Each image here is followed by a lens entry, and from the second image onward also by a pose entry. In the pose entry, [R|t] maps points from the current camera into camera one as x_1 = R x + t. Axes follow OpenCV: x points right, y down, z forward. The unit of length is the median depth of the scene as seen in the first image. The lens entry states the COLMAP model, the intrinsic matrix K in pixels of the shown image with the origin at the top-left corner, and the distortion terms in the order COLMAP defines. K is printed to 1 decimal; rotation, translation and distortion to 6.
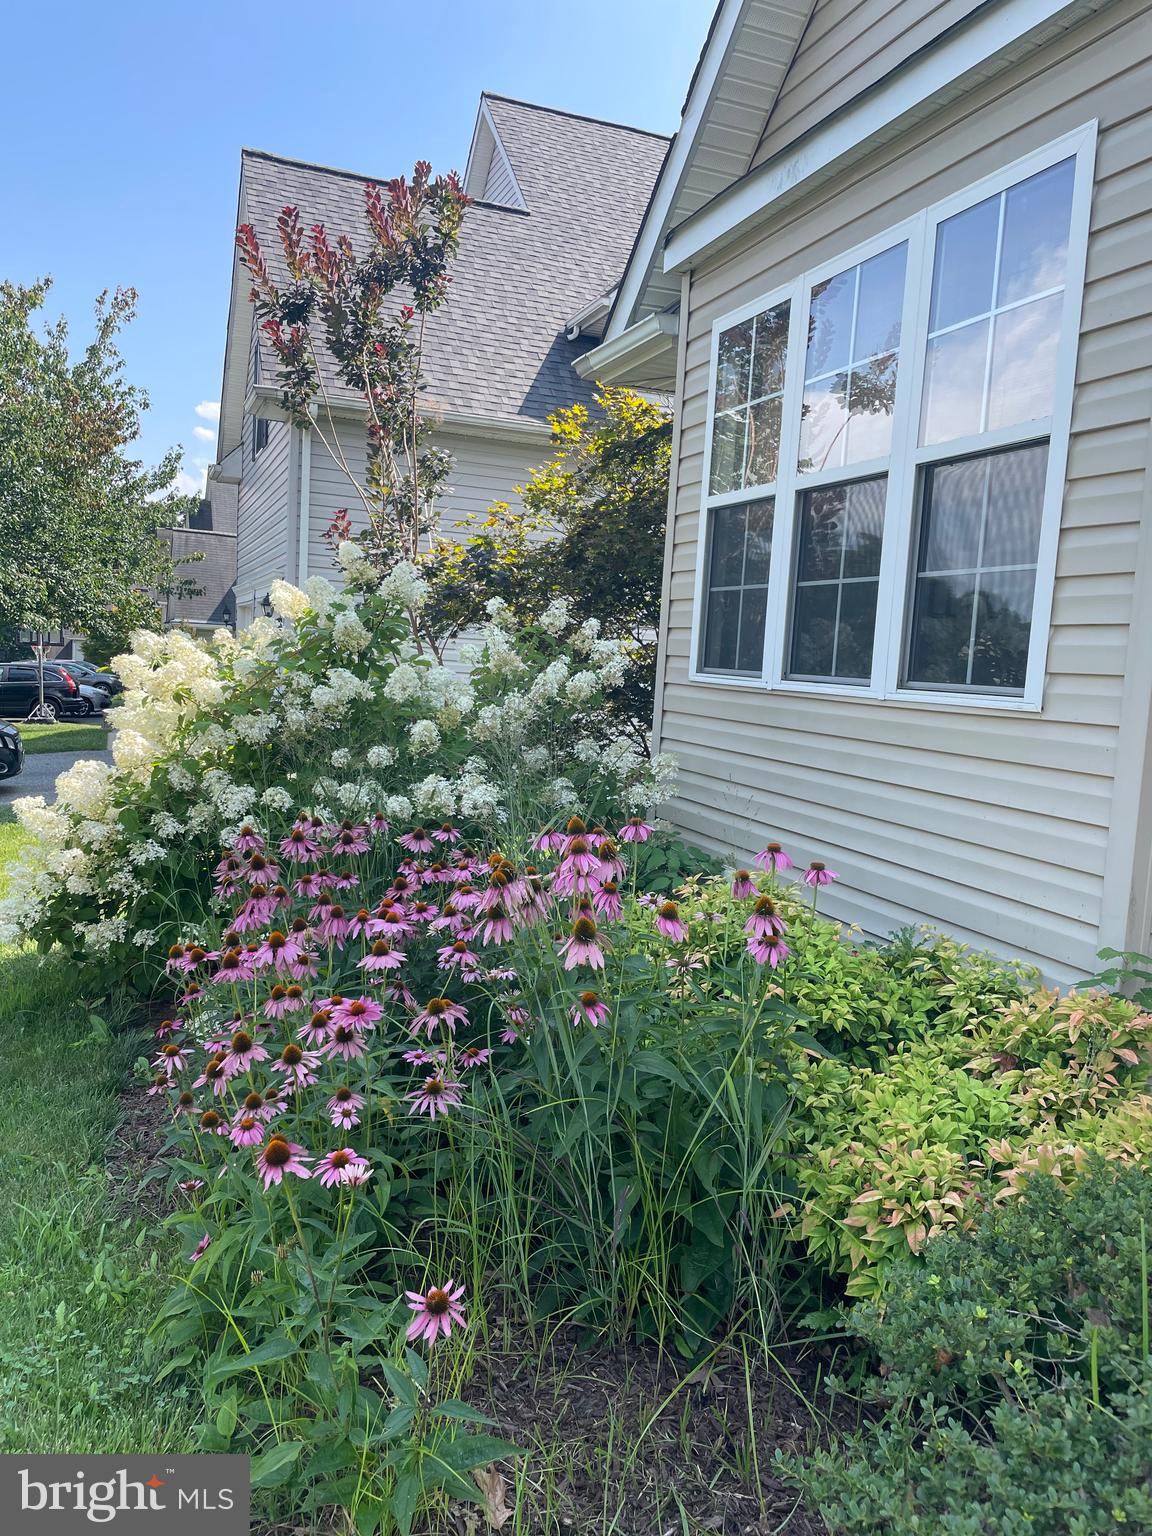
lens RADIAL K [[1166.1, 0, 576.9], [0, 1166.1, 770.8], [0, 0, 1]] dist [0.059882, -0.088910]
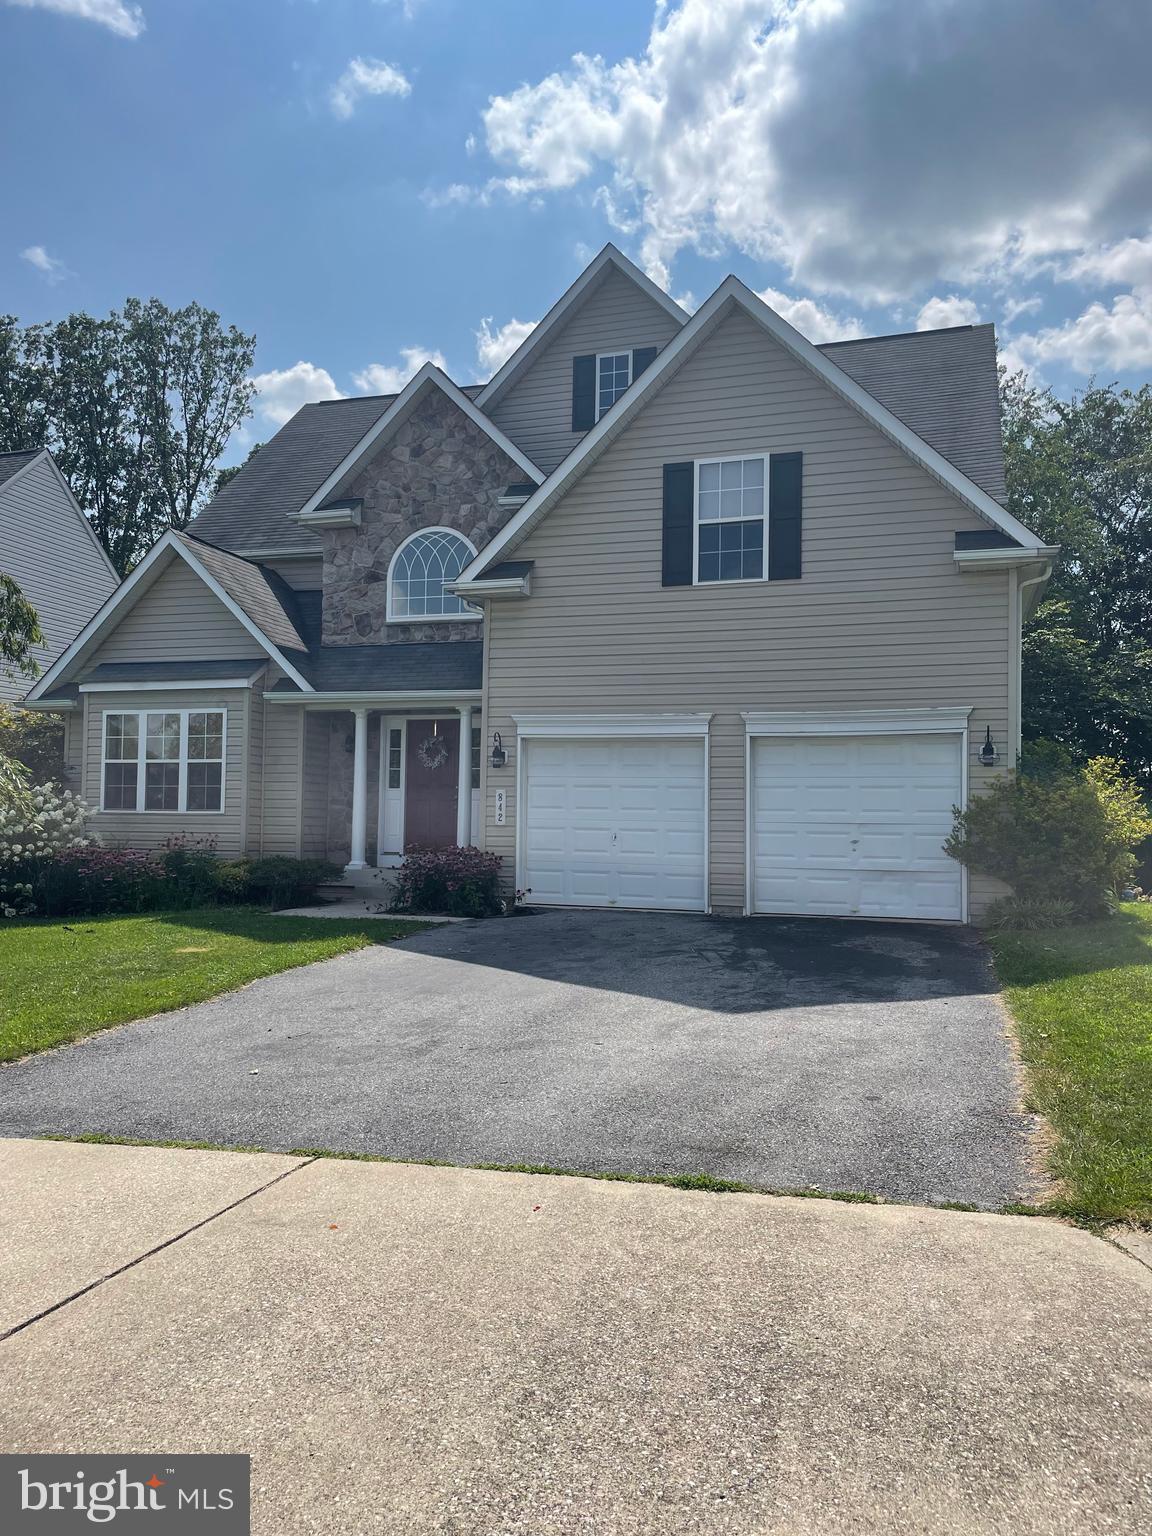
lens RADIAL K [[1166.1, 0, 572.6], [0, 1166.1, 766.6], [0, 0, 1]] dist [0.059882, -0.088910]
pose [[0.607722, -0.022822, 0.793822, -2.085210], [0.103917, 0.993278, -0.050998, 0.124603], [-0.787322, 0.113484, 0.606008, -2.535212]]
